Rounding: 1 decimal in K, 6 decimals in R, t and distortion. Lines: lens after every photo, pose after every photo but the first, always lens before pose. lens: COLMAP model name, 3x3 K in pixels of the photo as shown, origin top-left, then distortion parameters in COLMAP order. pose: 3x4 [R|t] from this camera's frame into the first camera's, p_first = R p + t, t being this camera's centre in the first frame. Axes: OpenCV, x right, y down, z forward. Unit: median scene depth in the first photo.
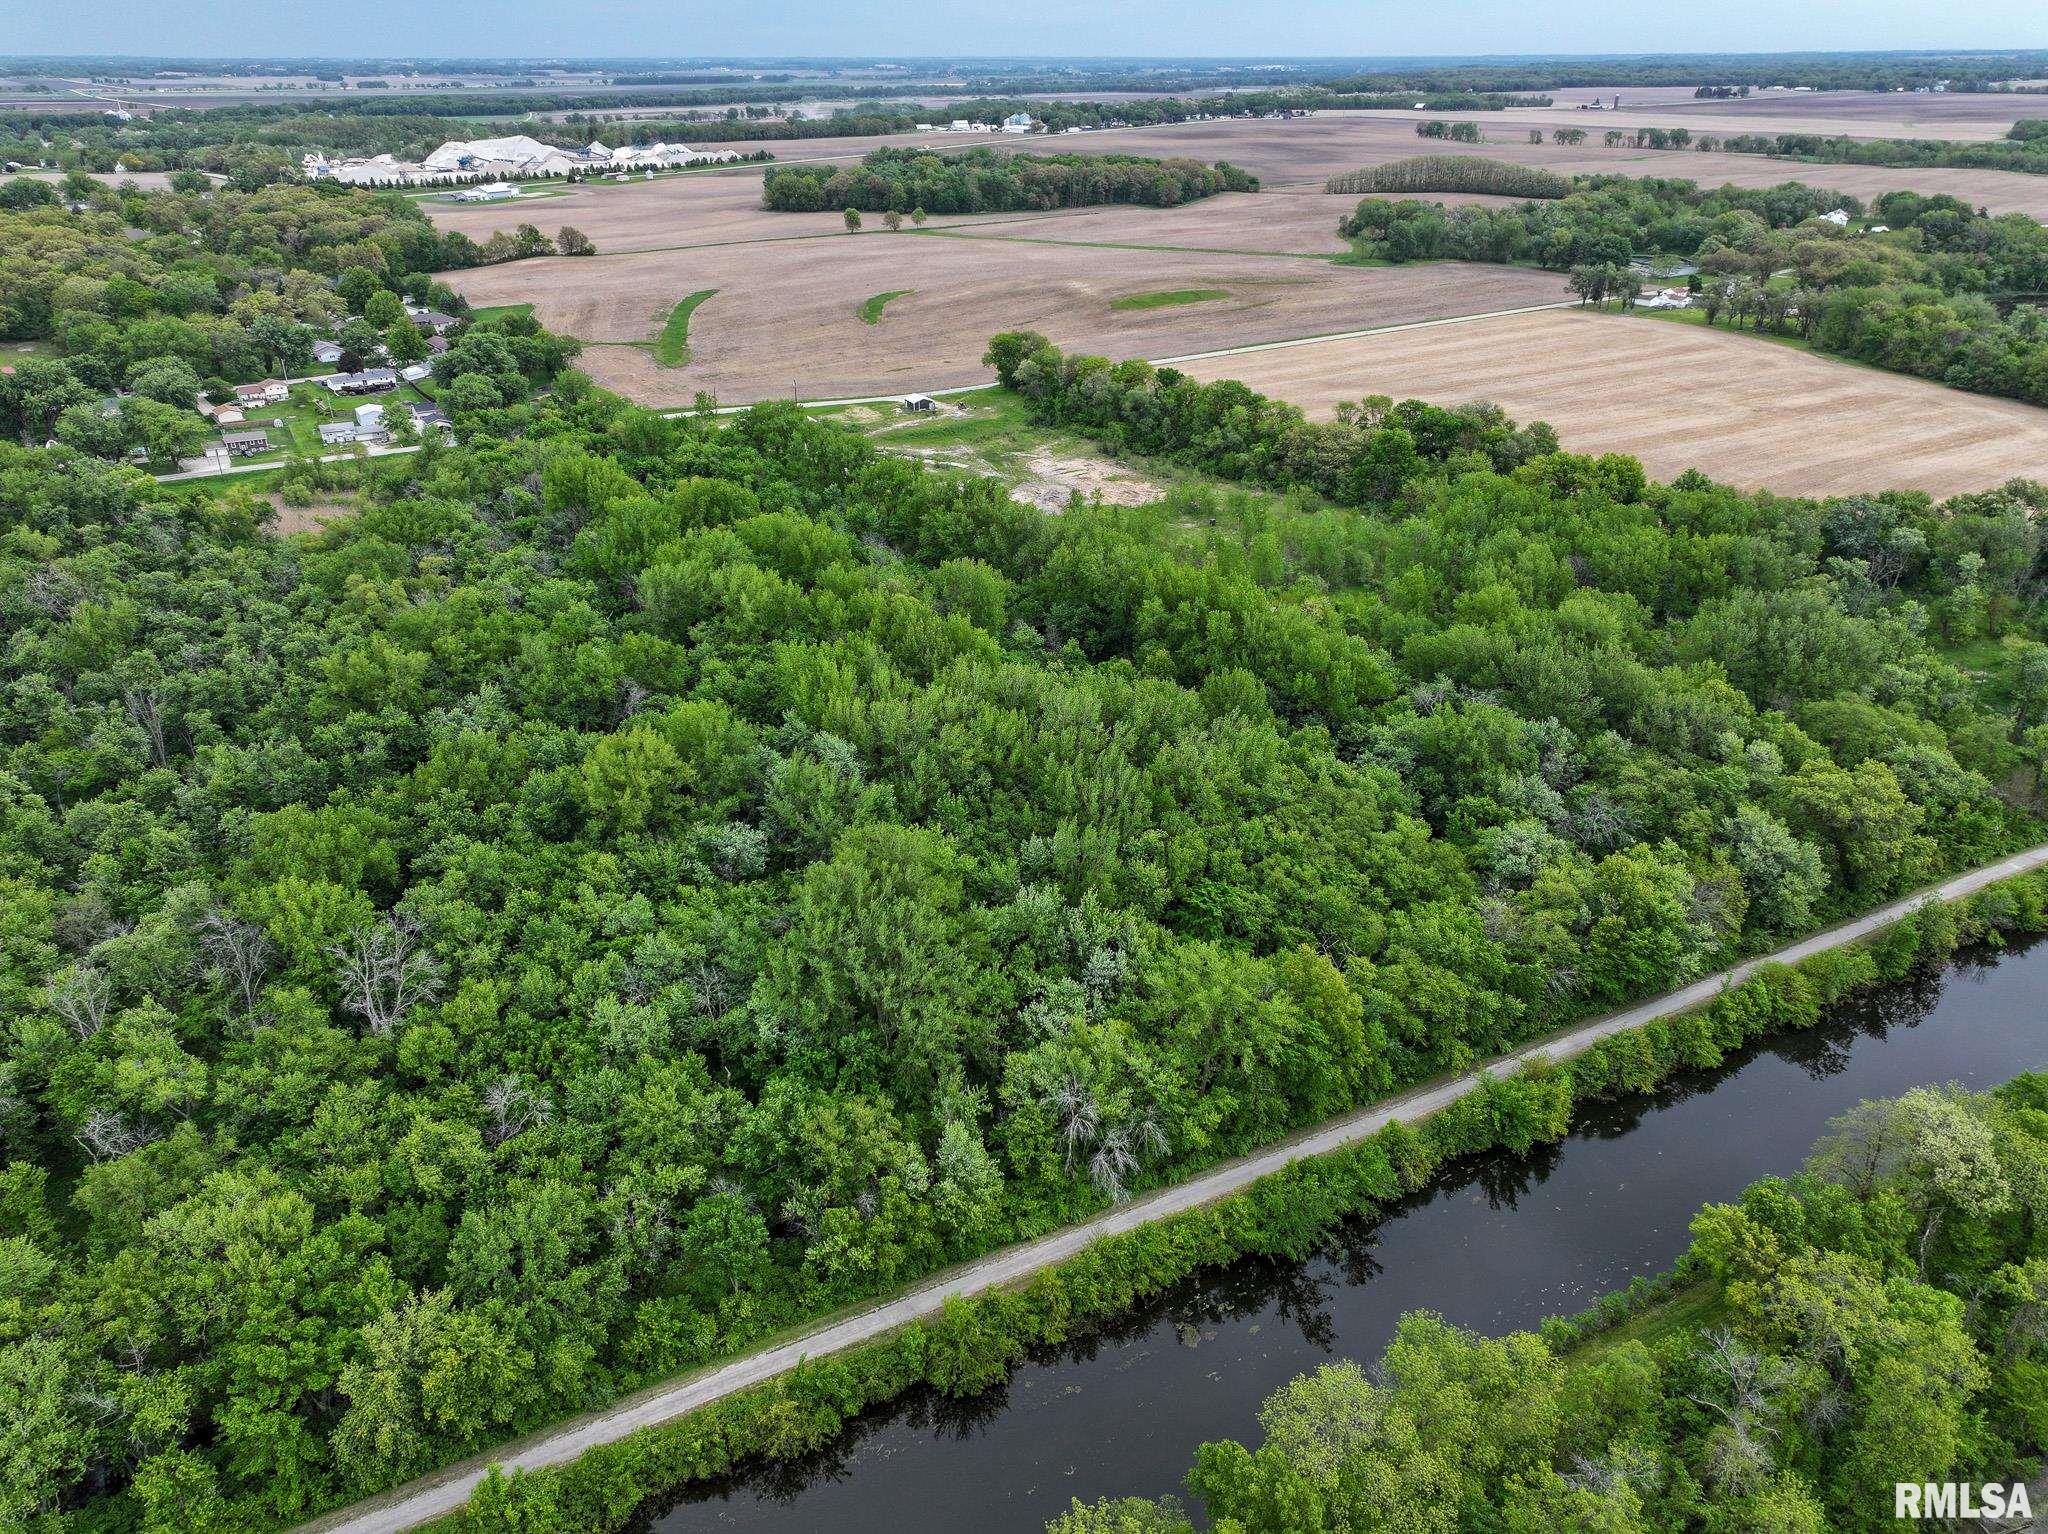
lens RADIAL K [[1434.1, 0, 1019.1], [0, 1434.1, 765.9], [0, 0, 1]] dist [-0.008212, 0.025889]
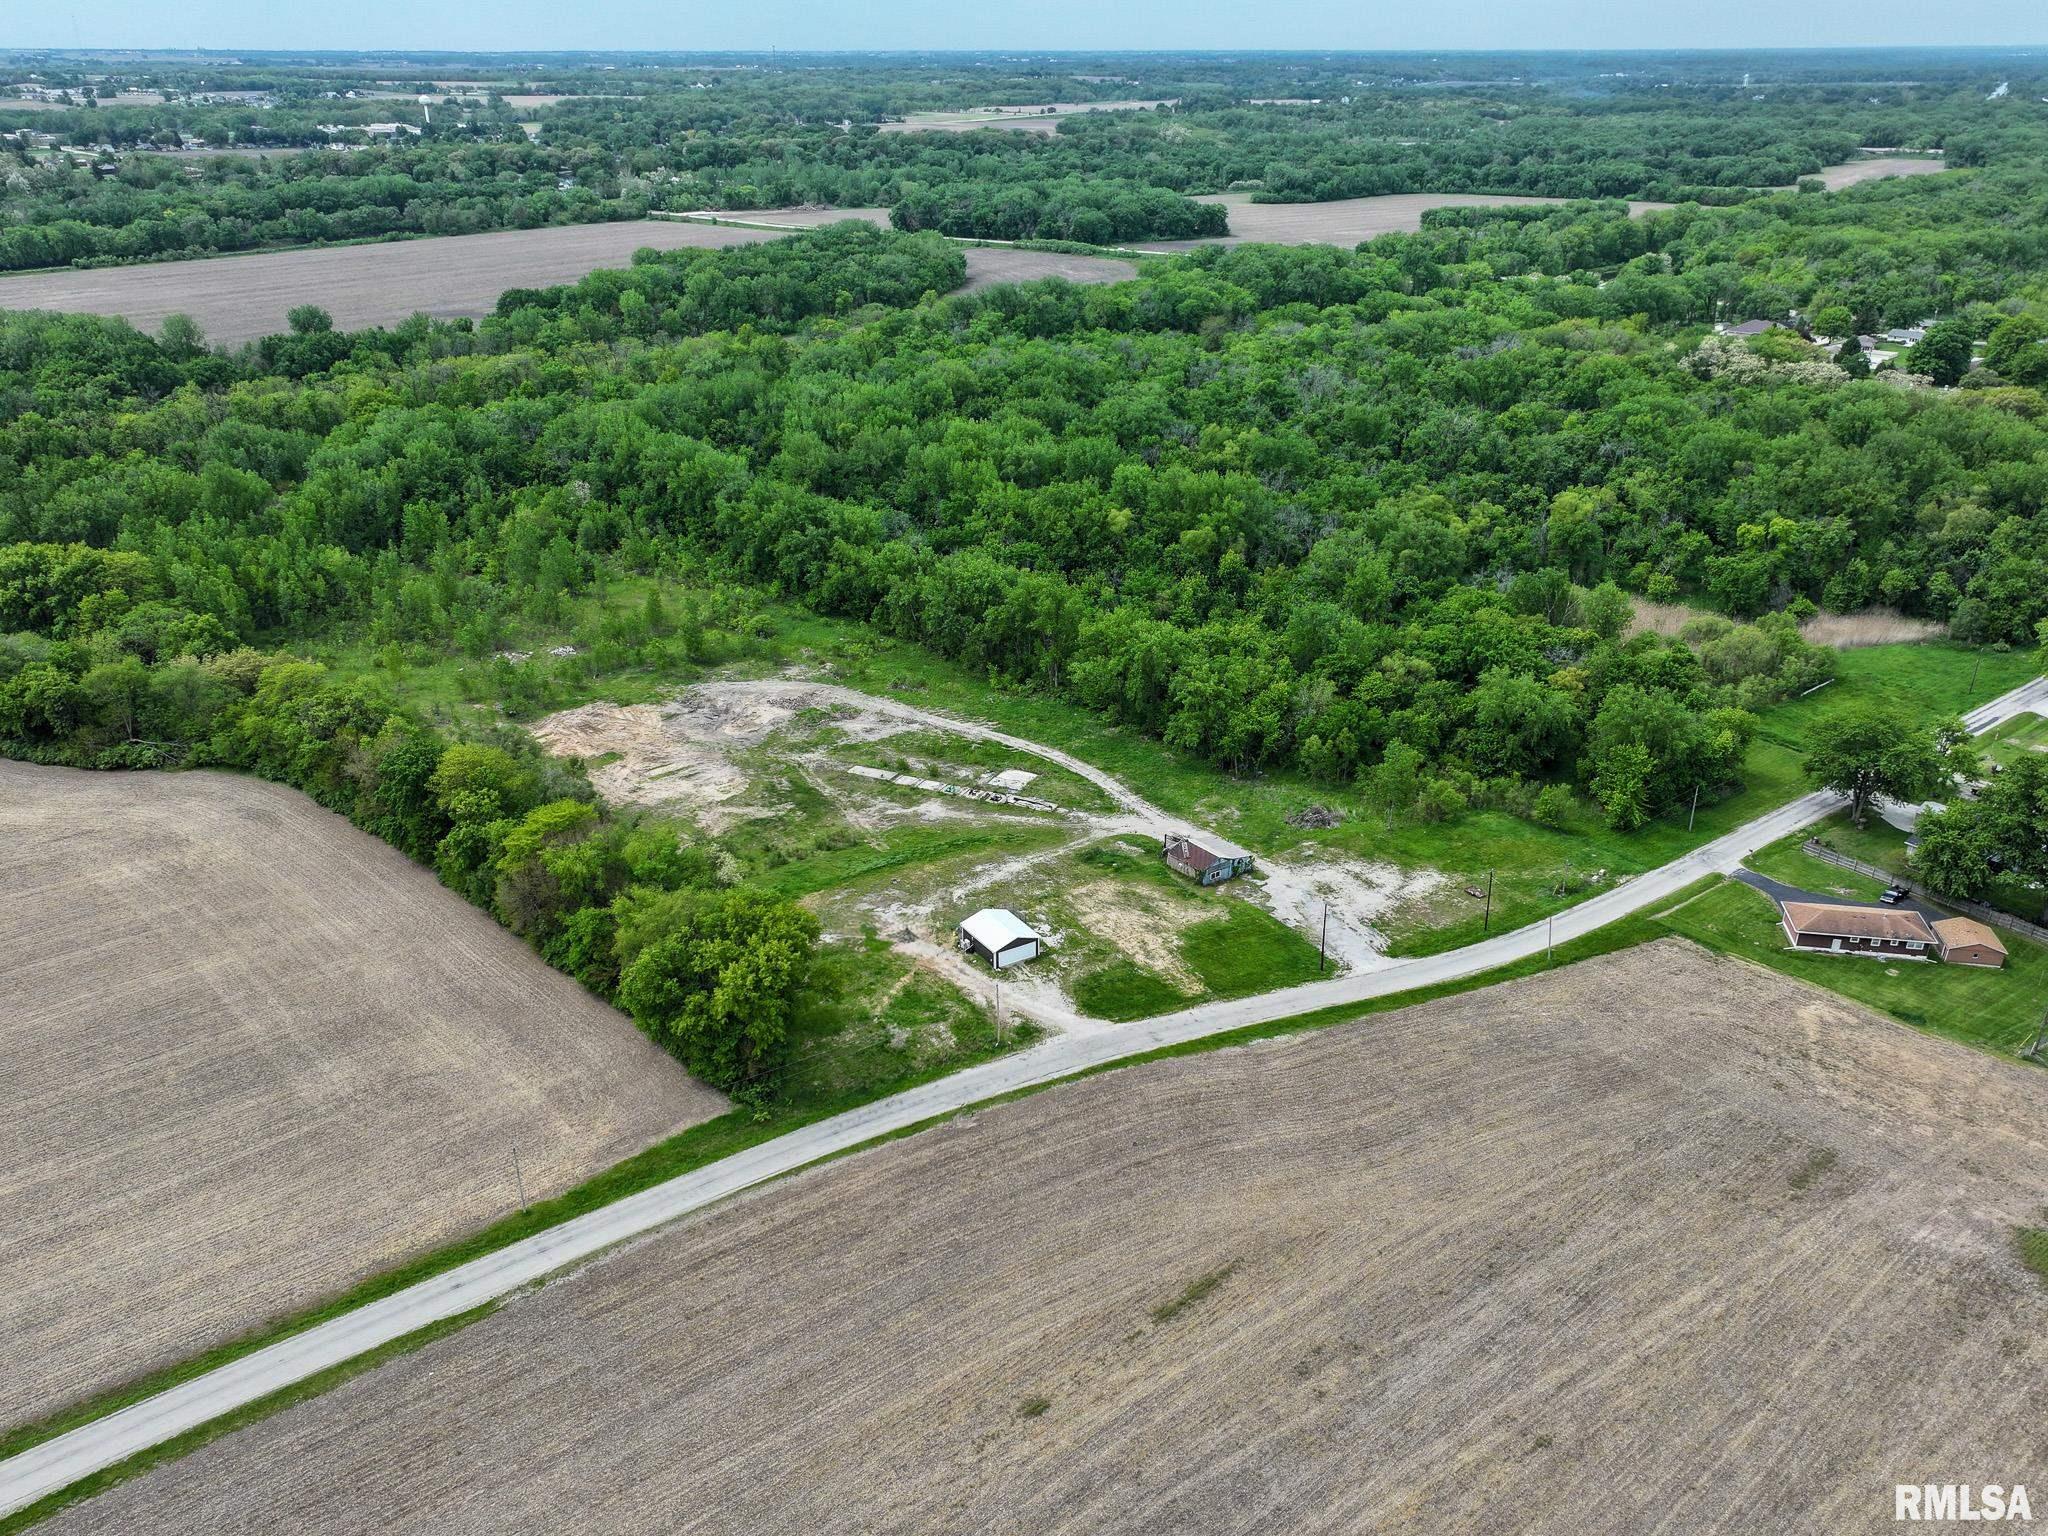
lens RADIAL K [[1619.8, 0, 1028.5], [0, 1619.8, 789.3], [0, 0, 1]] dist [0.004681, 0.010990]
pose [[-0.991980, 0.060294, -0.111085, -0.022958], [-0.048192, 0.632066, 0.773415, -0.477312], [0.116845, 0.772566, -0.624091, 0.949841]]
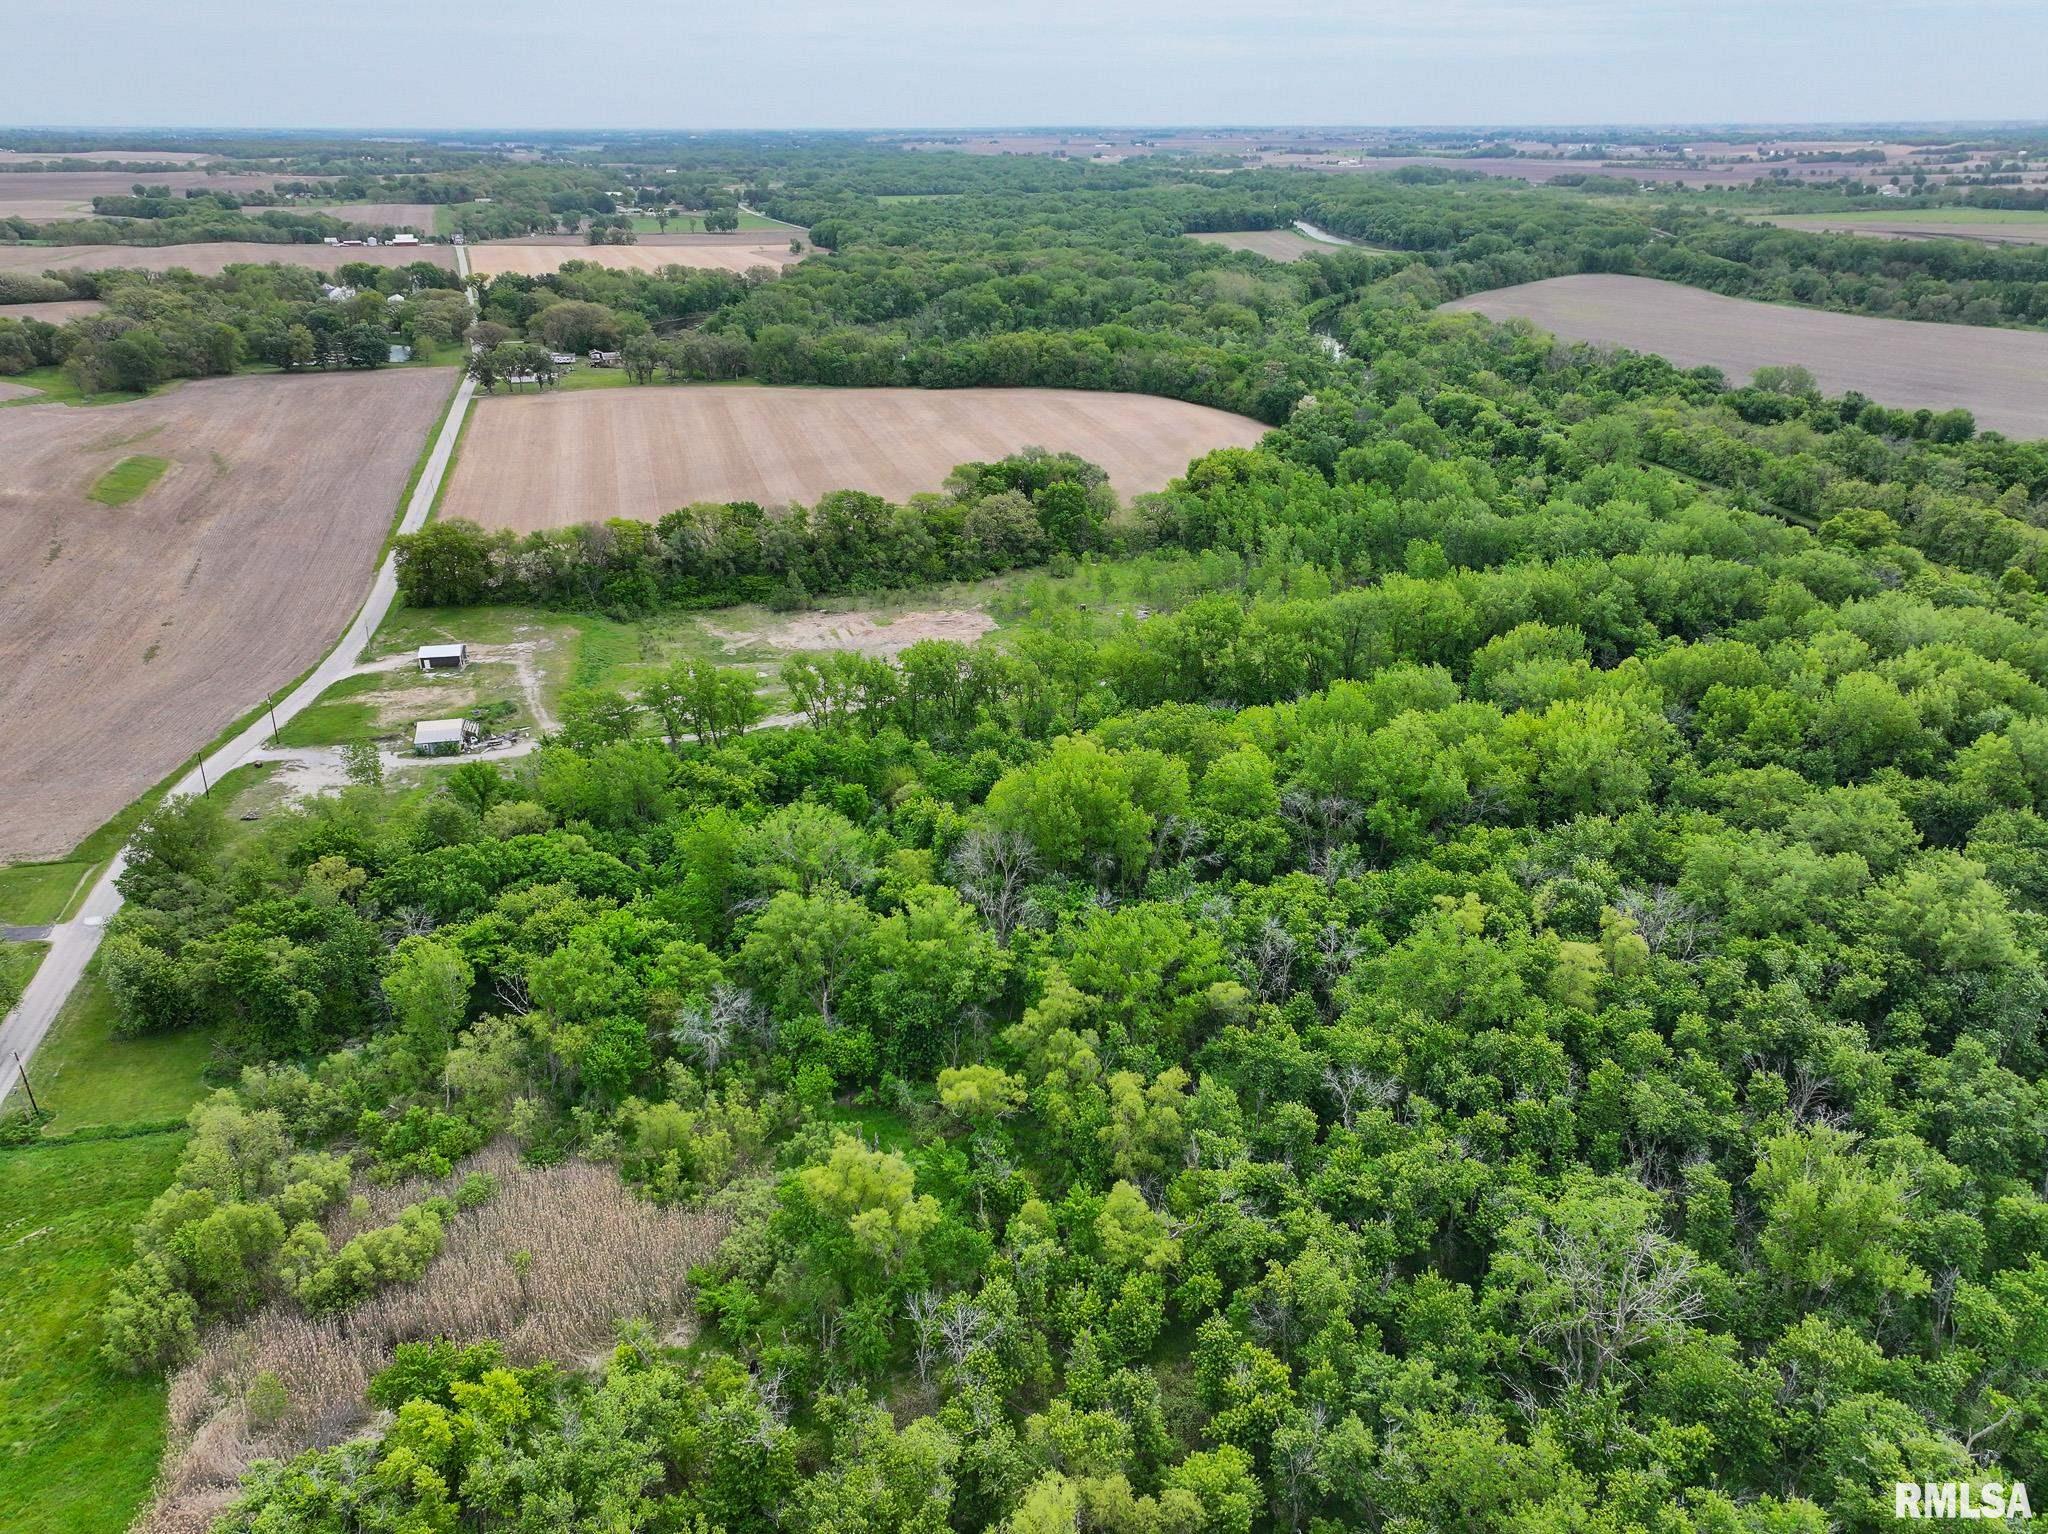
lens RADIAL K [[1434.1, 0, 1015.3], [0, 1434.1, 767.6], [0, 0, 1]] dist [-0.008212, 0.025889]
pose [[0.273883, -0.390416, 0.878956, -0.451233], [0.427875, 0.867940, 0.252197, -0.199387], [-0.861343, 0.307011, 0.404763, 0.400094]]
